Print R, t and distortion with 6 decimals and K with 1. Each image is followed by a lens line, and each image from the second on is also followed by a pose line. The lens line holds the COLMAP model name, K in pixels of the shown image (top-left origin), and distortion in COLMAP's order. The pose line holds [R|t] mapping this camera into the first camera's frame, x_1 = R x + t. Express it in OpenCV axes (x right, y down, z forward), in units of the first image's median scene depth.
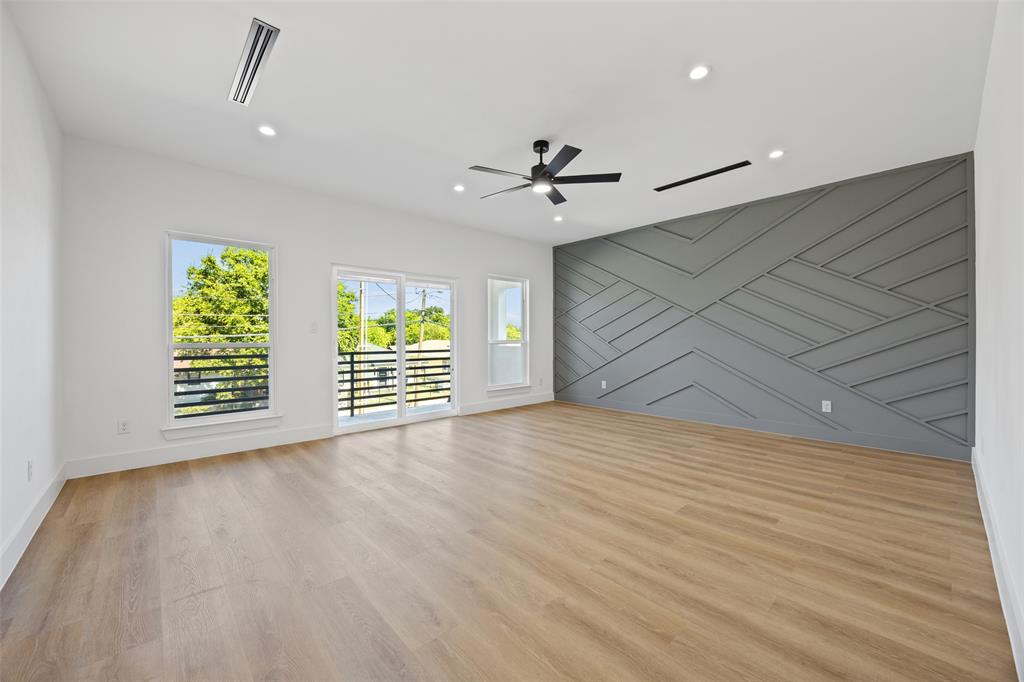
lens RADIAL K [[389.0, 0, 513.0], [0, 389.0, 341.2], [0, 0, 1]] dist [-0.002940, -0.000808]
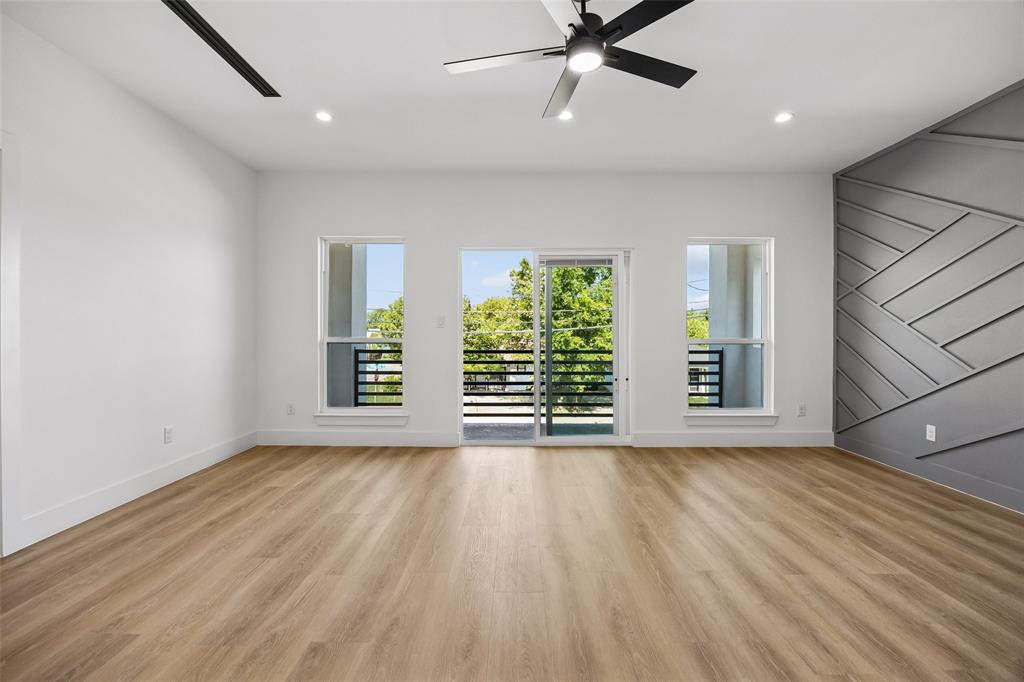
lens RADIAL K [[443.9, 0, 514.5], [0, 443.9, 333.8], [0, 0, 1]] dist [-0.011630, -0.000217]
pose [[0.743965, 0.005726, -0.668194, 0.197804], [-0.010722, 0.999937, -0.003368, -0.003880], [0.668132, 0.009670, 0.743980, 0.227053]]
